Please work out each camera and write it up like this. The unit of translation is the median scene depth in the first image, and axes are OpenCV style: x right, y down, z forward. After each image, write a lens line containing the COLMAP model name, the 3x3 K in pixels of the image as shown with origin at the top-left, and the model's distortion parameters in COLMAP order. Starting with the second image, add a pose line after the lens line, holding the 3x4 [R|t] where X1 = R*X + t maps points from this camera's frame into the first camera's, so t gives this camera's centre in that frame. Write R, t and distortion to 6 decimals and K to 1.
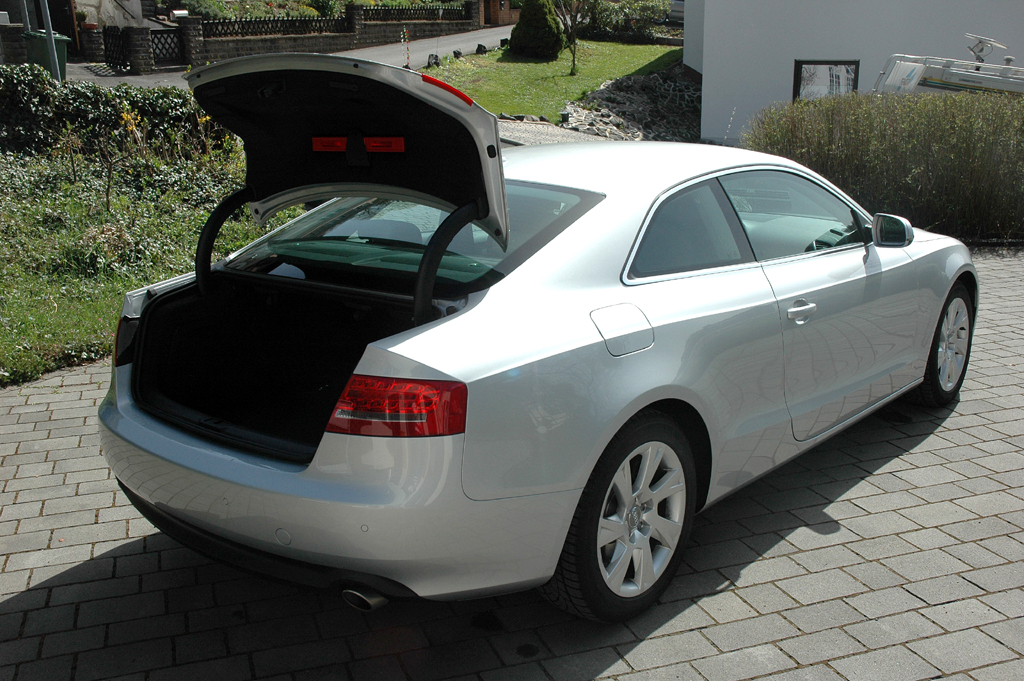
lens RADIAL K [[1073.1, 0, 513.0], [0, 1073.1, 338.5], [0, 0, 1]] dist [-0.081470, 0.000000]
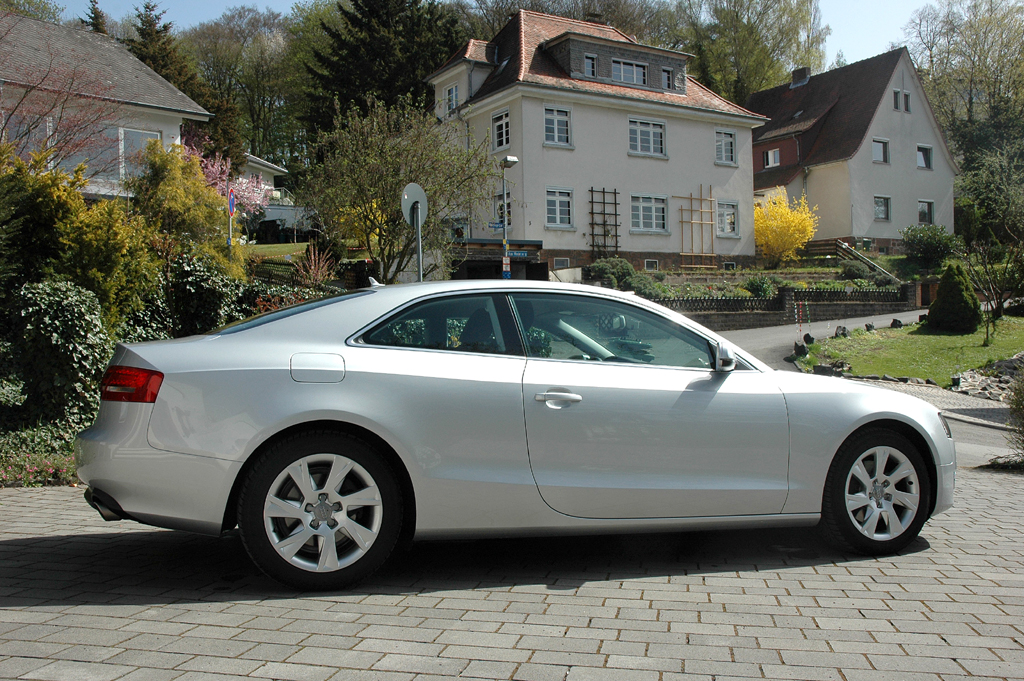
lens RADIAL K [[977.2, 0, 511.4], [0, 977.2, 342.3], [0, 0, 1]] dist [-0.066937, 0.000000]
pose [[0.848554, -0.002768, -0.529101, 0.172549], [-0.144988, 0.960493, -0.237553, 0.039224], [0.508856, 0.278290, 0.814629, 0.012192]]
